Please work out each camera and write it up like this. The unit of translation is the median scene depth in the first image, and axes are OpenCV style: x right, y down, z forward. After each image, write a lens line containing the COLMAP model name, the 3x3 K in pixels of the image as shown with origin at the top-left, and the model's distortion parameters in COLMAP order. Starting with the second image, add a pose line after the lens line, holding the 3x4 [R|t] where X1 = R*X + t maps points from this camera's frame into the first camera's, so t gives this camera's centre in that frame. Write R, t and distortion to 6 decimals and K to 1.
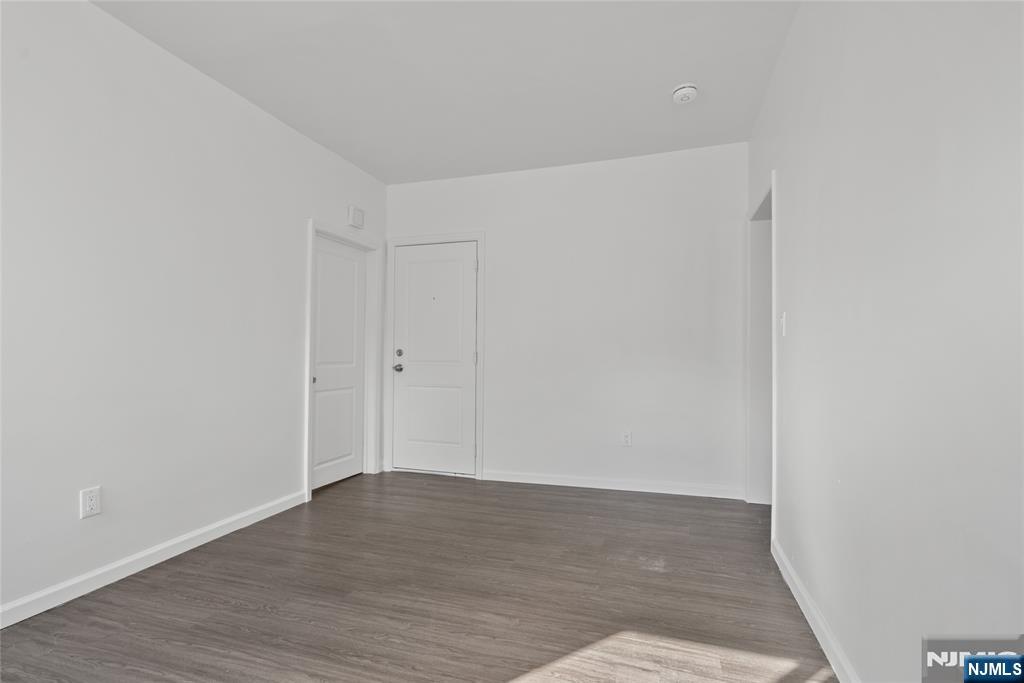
lens RADIAL K [[472.7, 0, 521.6], [0, 472.7, 340.8], [0, 0, 1]] dist [-0.006071, 0.003280]
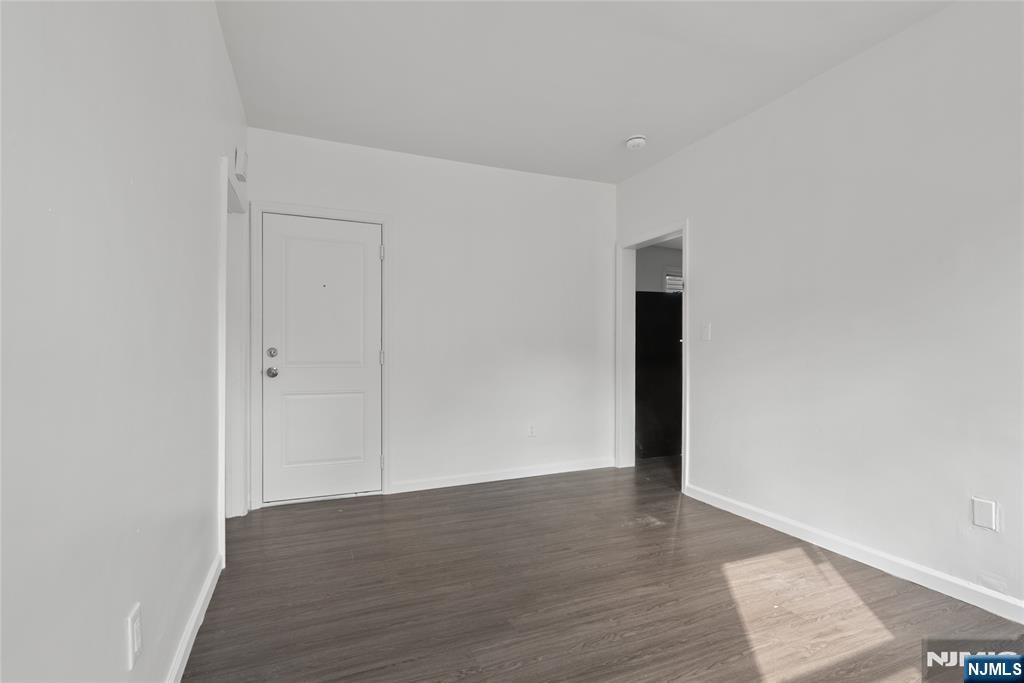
lens RADIAL K [[472.7, 0, 522.3], [0, 472.7, 346.5], [0, 0, 1]] dist [-0.006071, 0.003280]
pose [[0.769338, 0.003037, 0.638835, -0.689049], [-0.011746, 0.999887, 0.009393, 0.005408], [-0.638734, -0.014730, 0.769286, 0.235622]]
